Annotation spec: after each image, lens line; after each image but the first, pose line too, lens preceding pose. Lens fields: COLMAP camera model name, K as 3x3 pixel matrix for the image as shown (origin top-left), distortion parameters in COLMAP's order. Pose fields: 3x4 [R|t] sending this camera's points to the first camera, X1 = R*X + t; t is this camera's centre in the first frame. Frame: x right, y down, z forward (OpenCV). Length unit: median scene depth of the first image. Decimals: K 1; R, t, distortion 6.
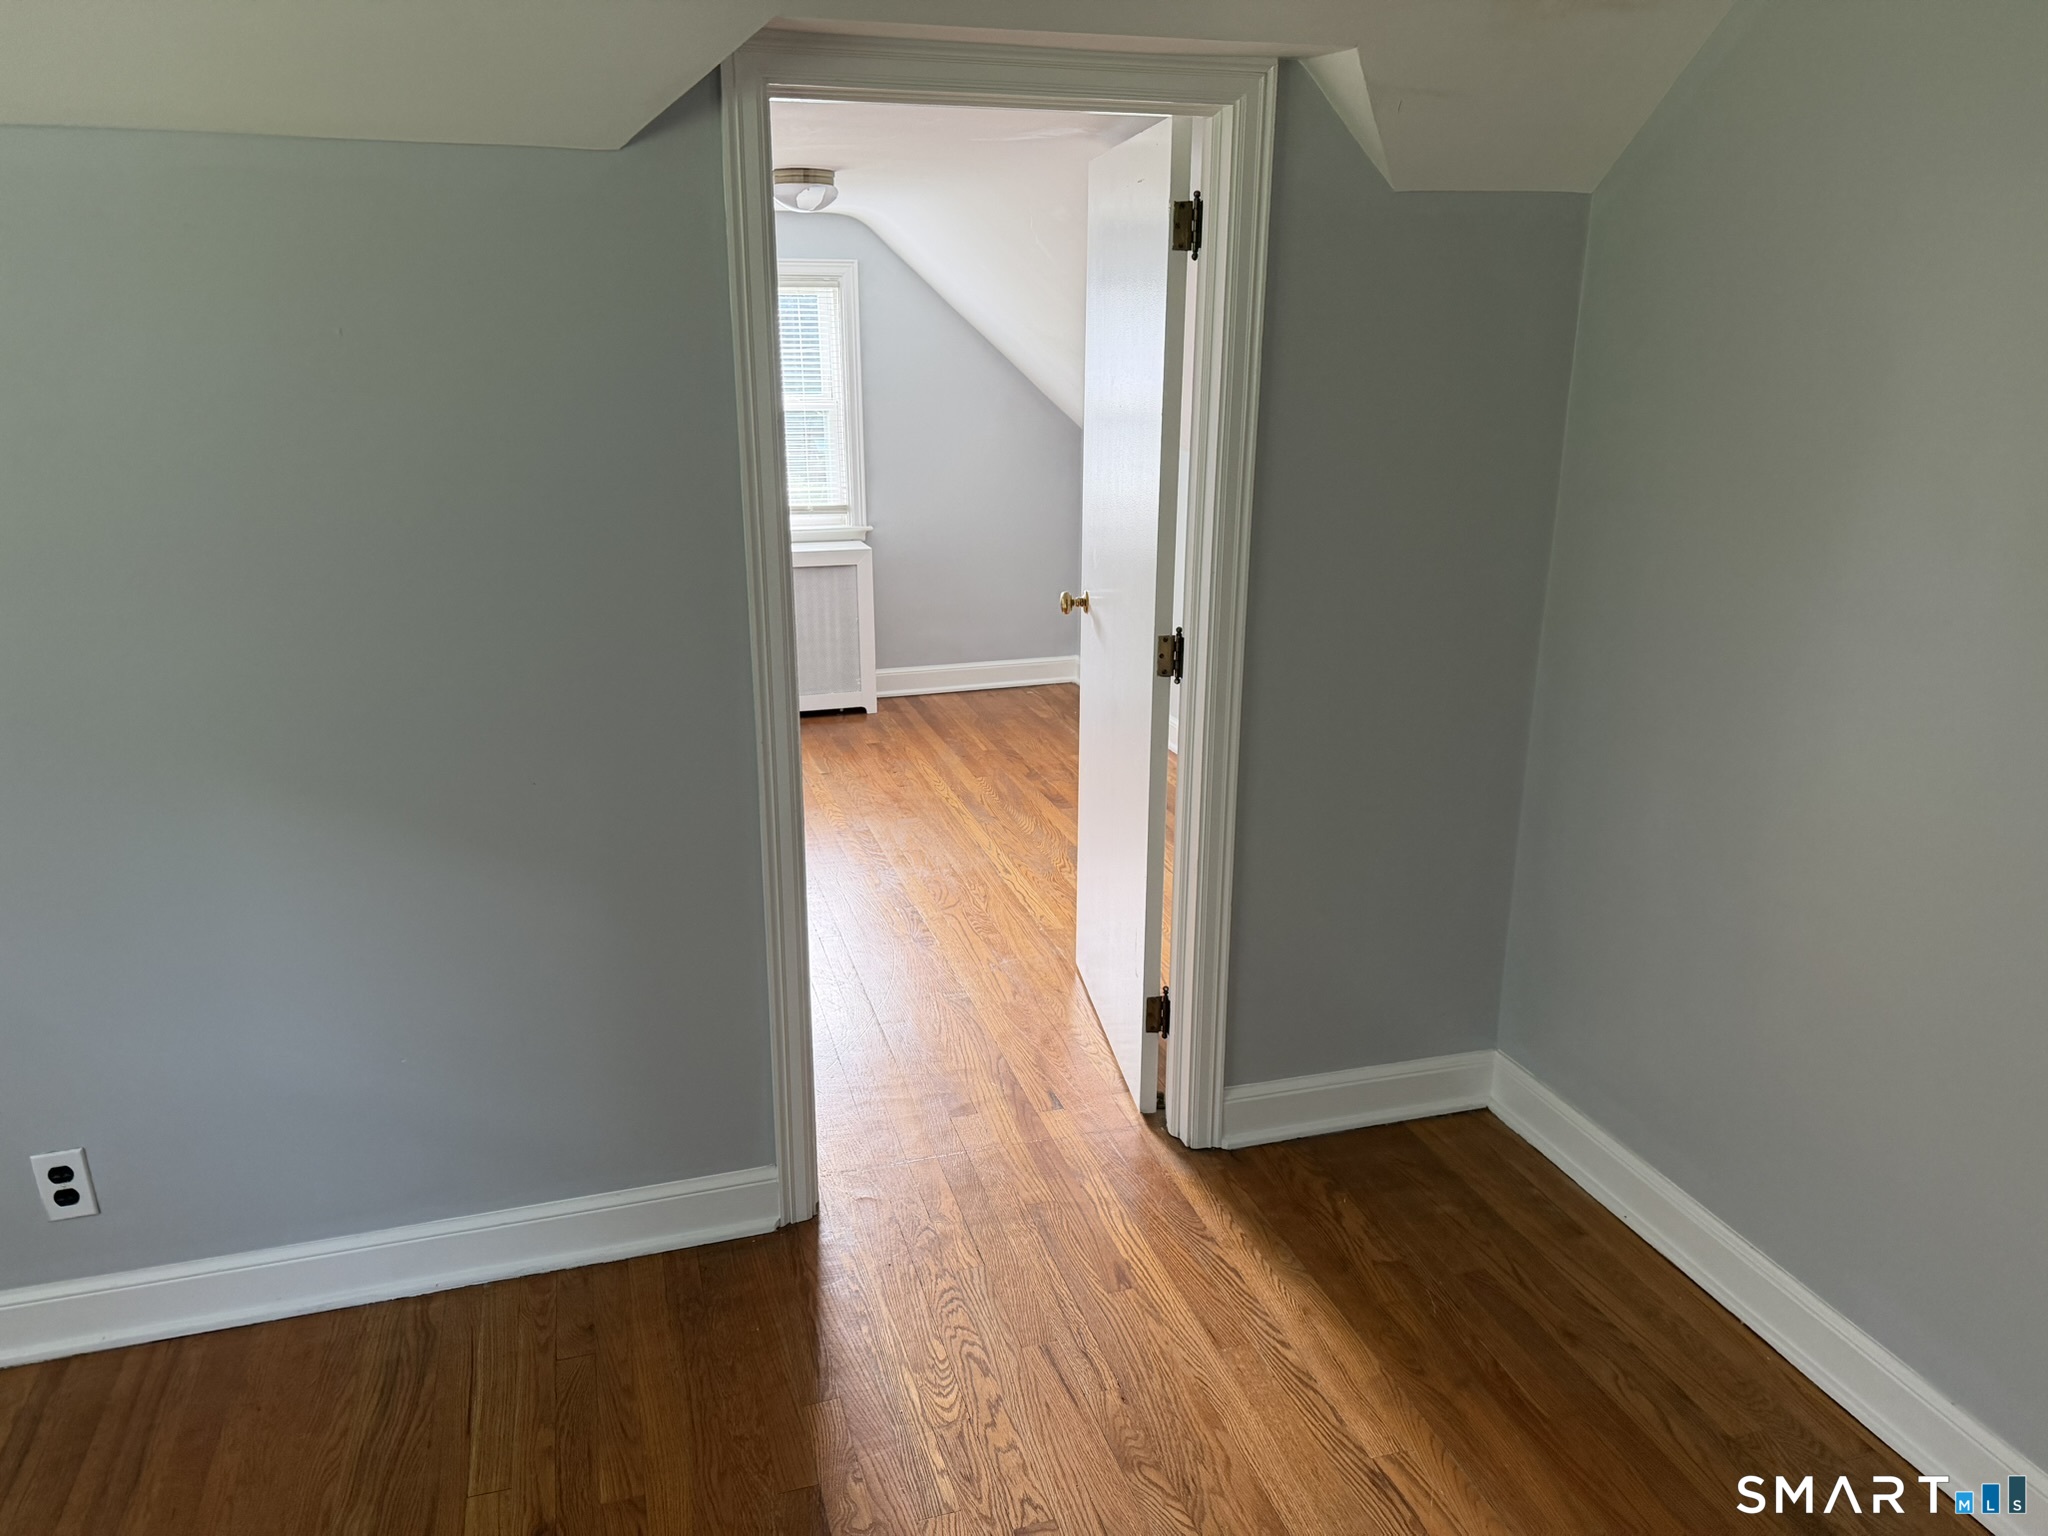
lens RADIAL K [[1448.3, 0, 1001.0], [0, 1448.3, 765.1], [0, 0, 1]] dist [0.048616, -0.058605]
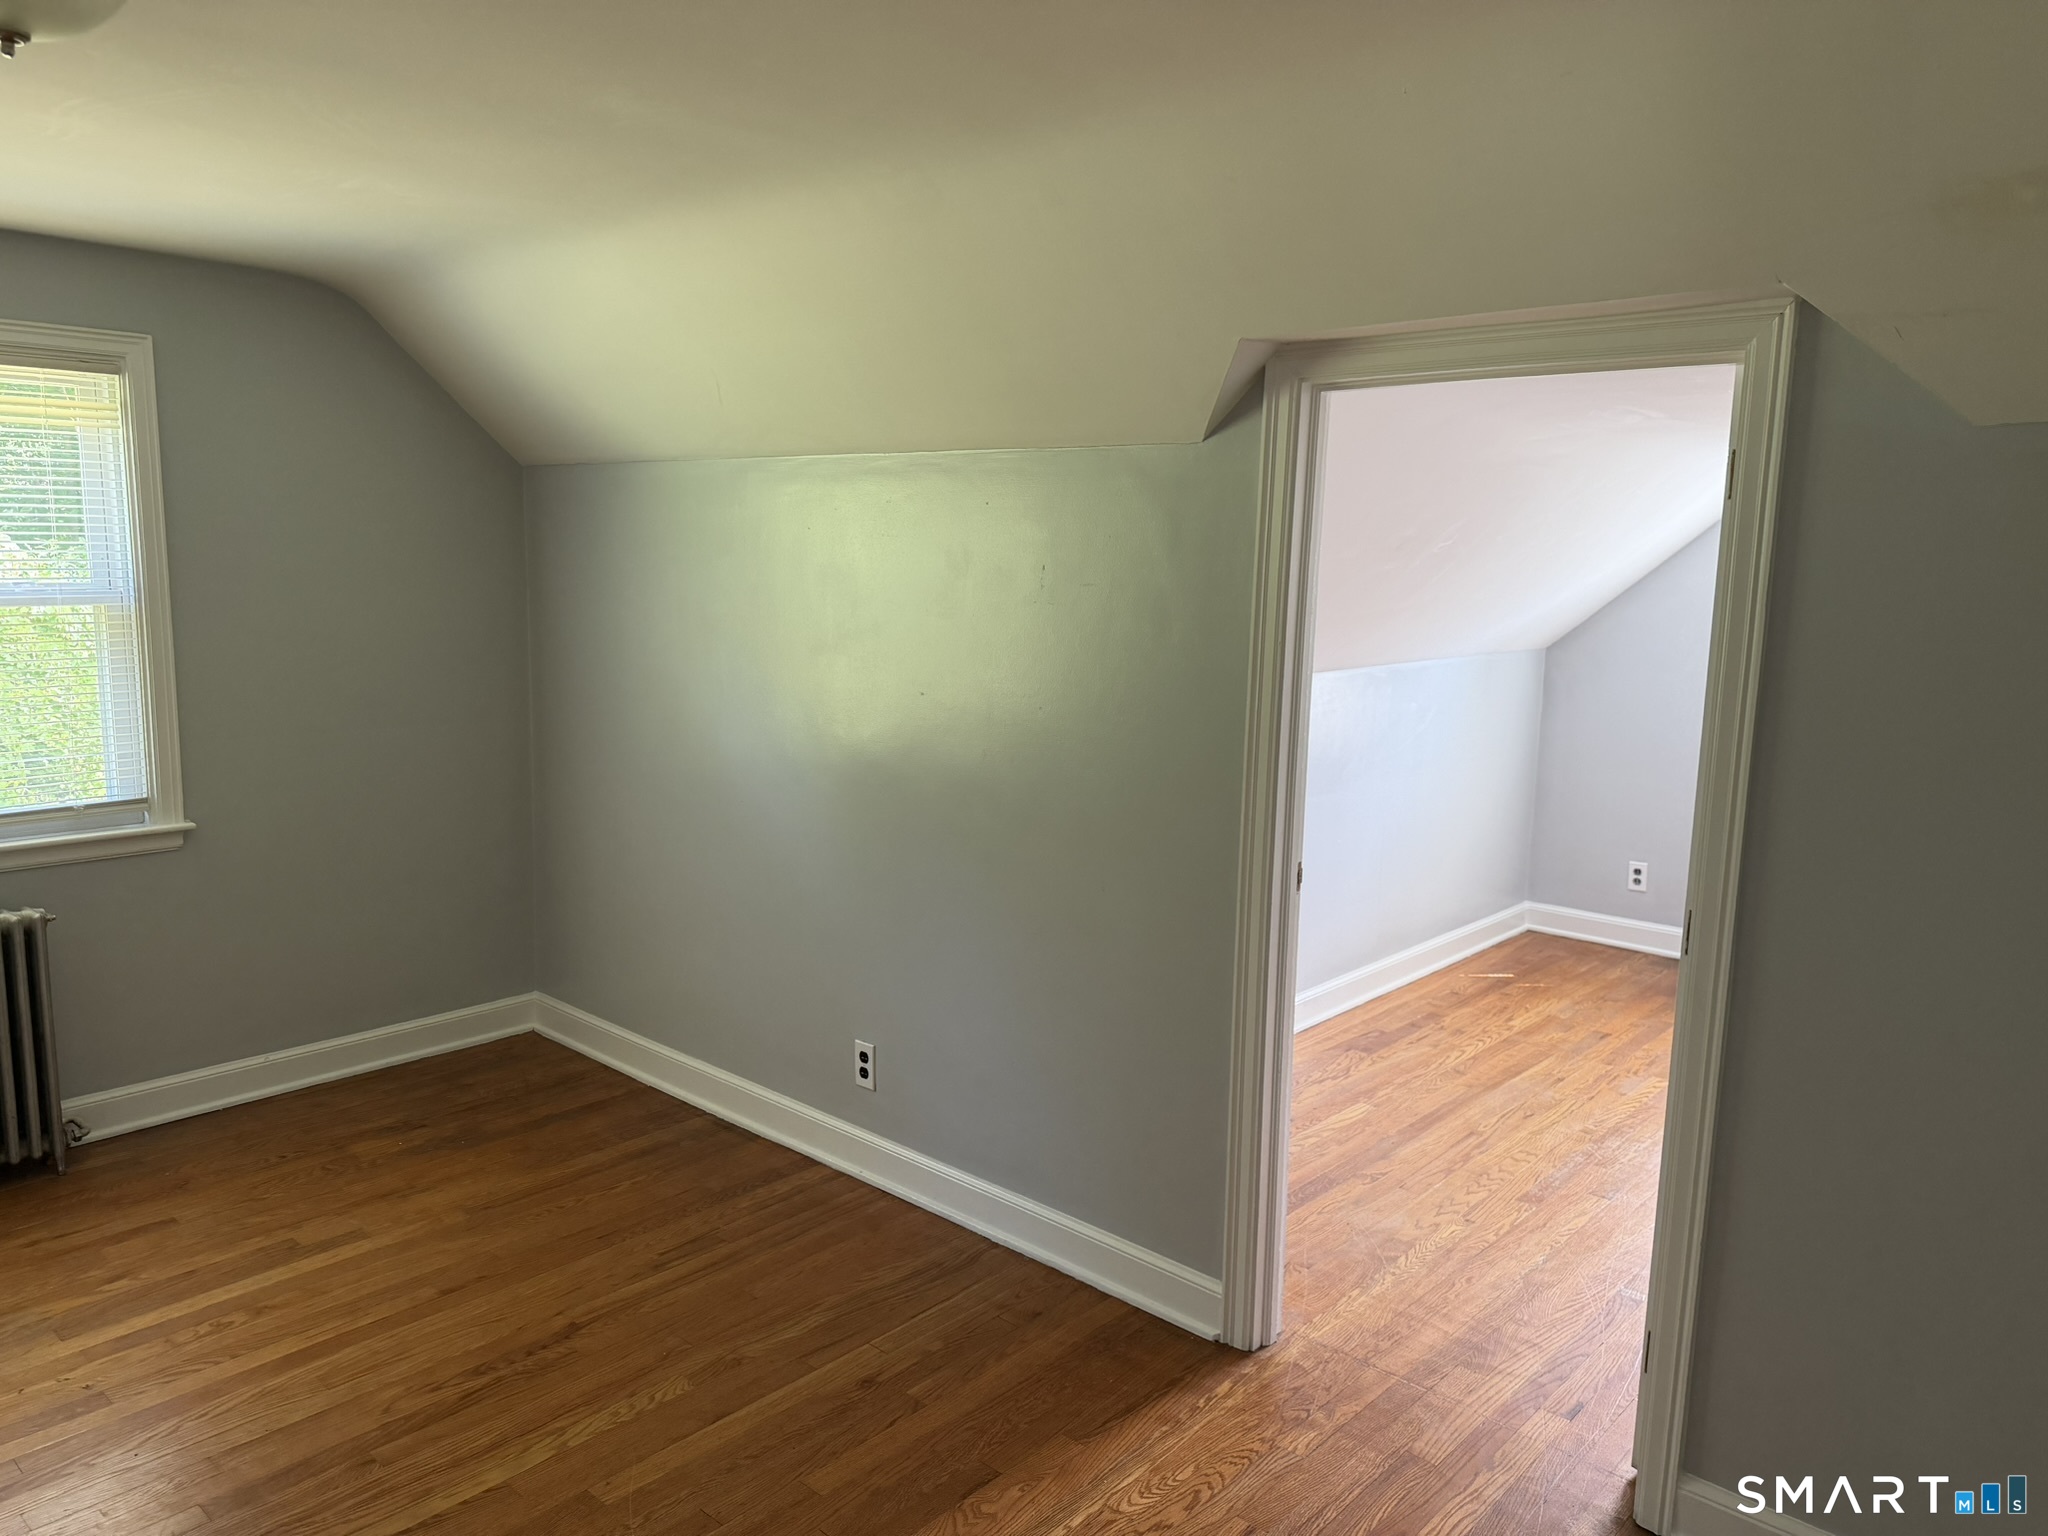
lens RADIAL K [[1448.3, 0, 1001.0], [0, 1448.3, 765.1], [0, 0, 1]] dist [0.048616, -0.058605]
pose [[0.517512, 0.144818, -0.843332, 0.738637], [-0.276909, 0.960884, -0.004922, -0.064373], [0.809631, 0.236074, 0.537370, 0.181772]]
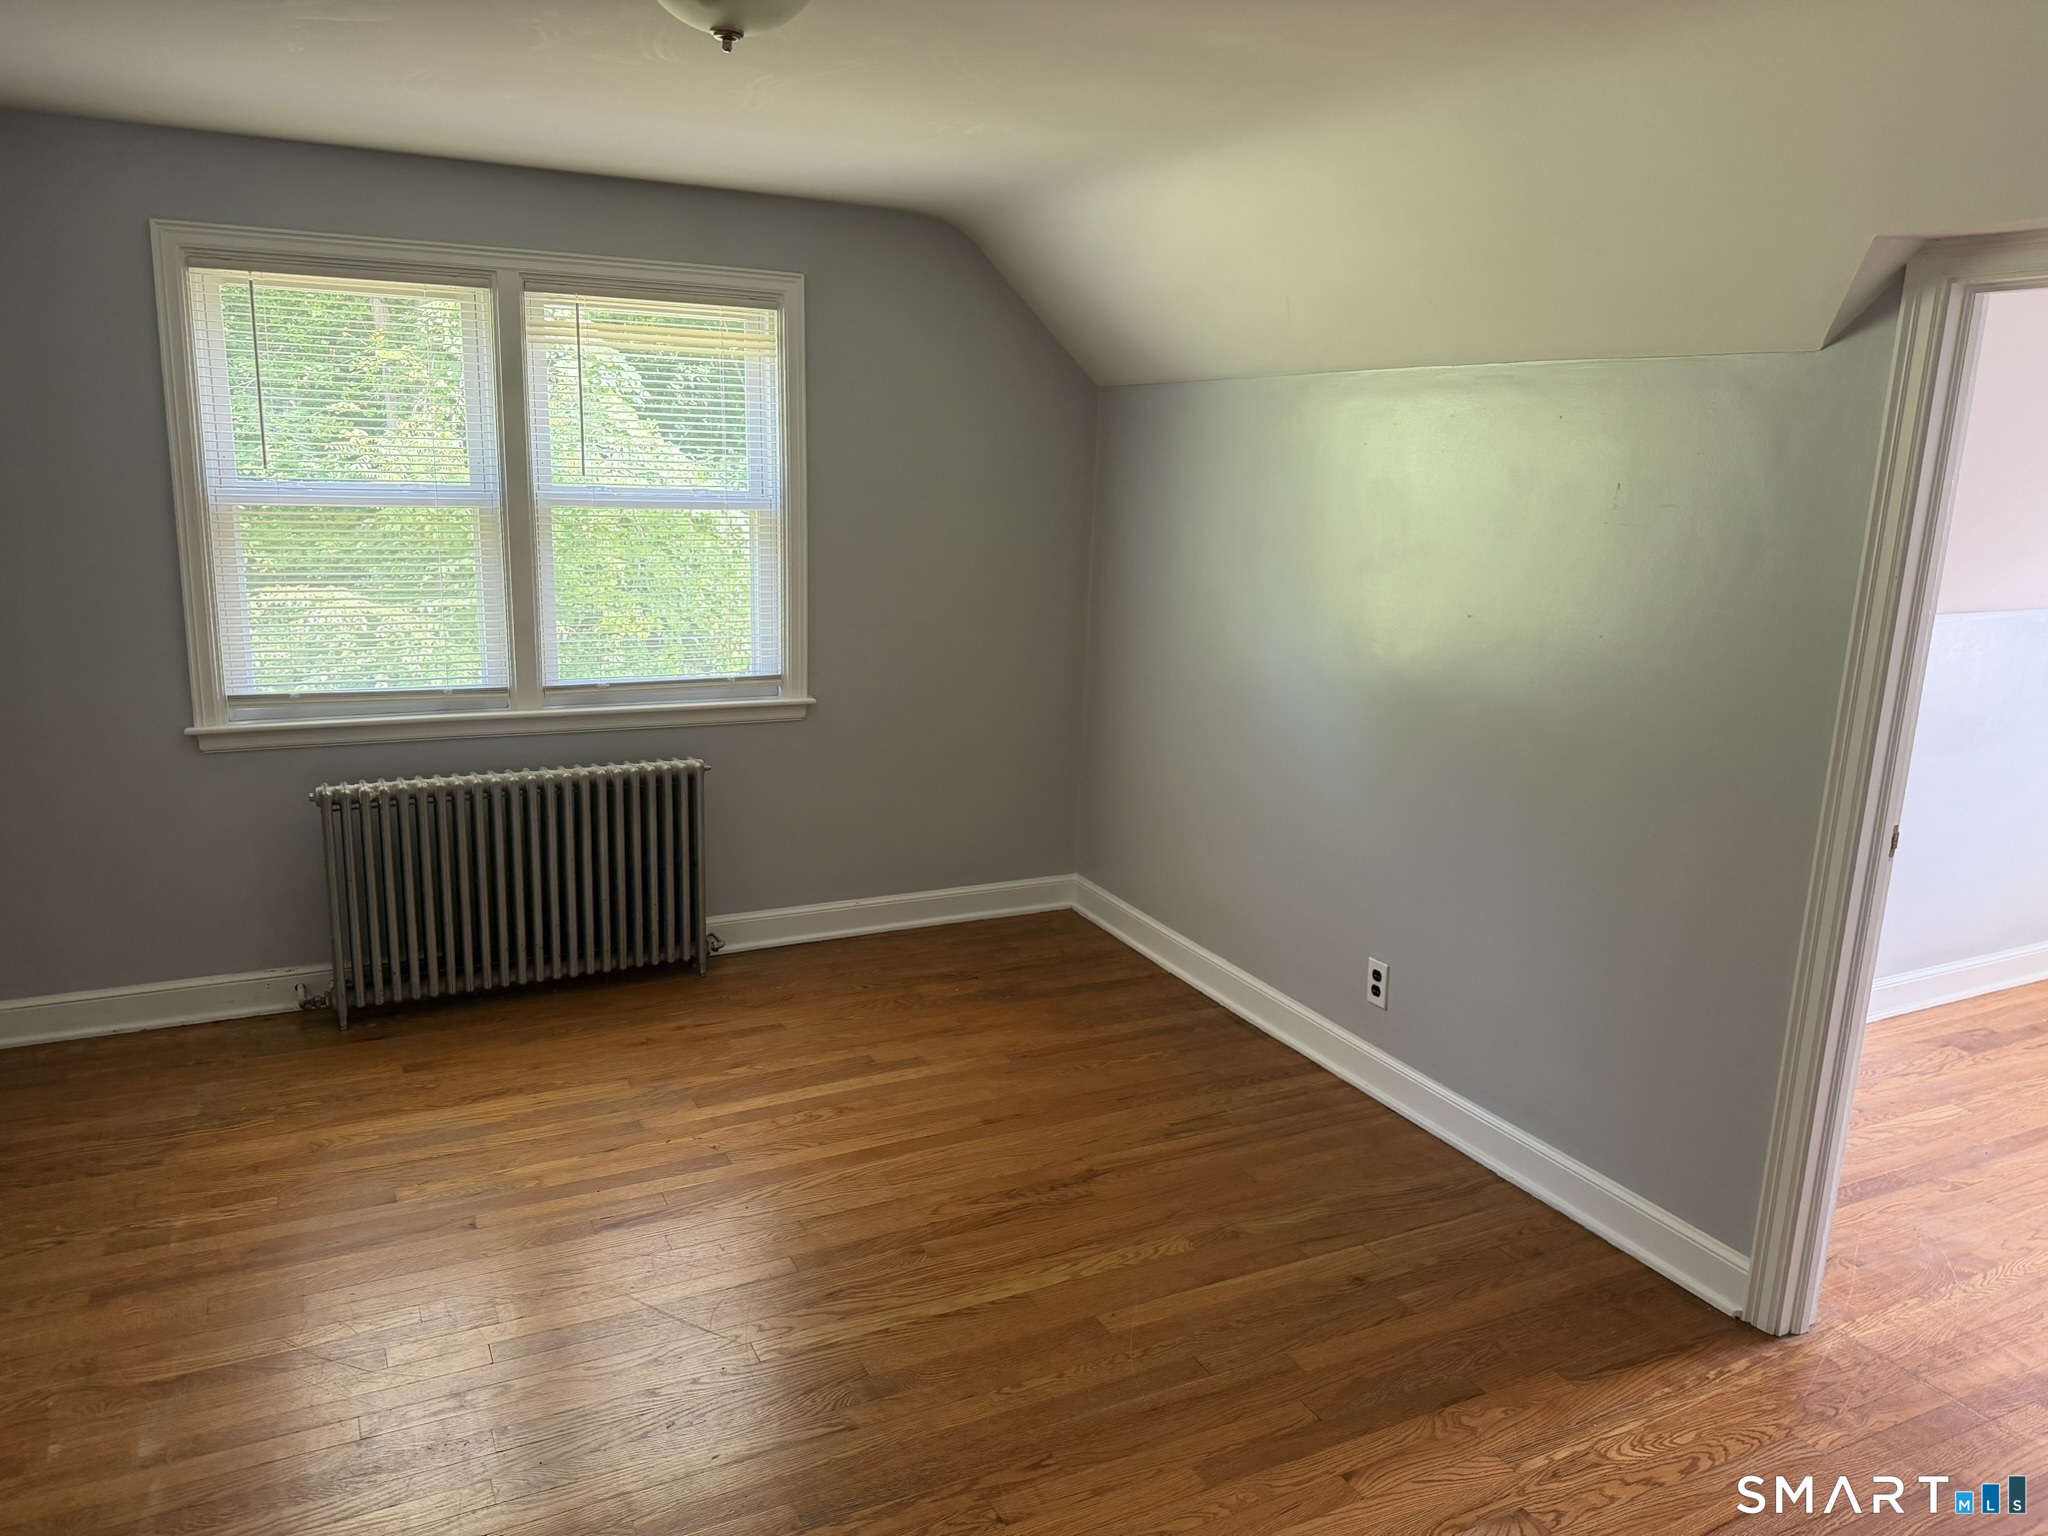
lens RADIAL K [[1448.3, 0, 1001.0], [0, 1448.3, 765.1], [0, 0, 1]] dist [0.048616, -0.058605]
pose [[0.173621, 0.224434, -0.958898, 0.786120], [-0.320507, 0.933555, 0.160470, -0.065069], [0.931199, 0.279472, 0.234018, 0.159892]]
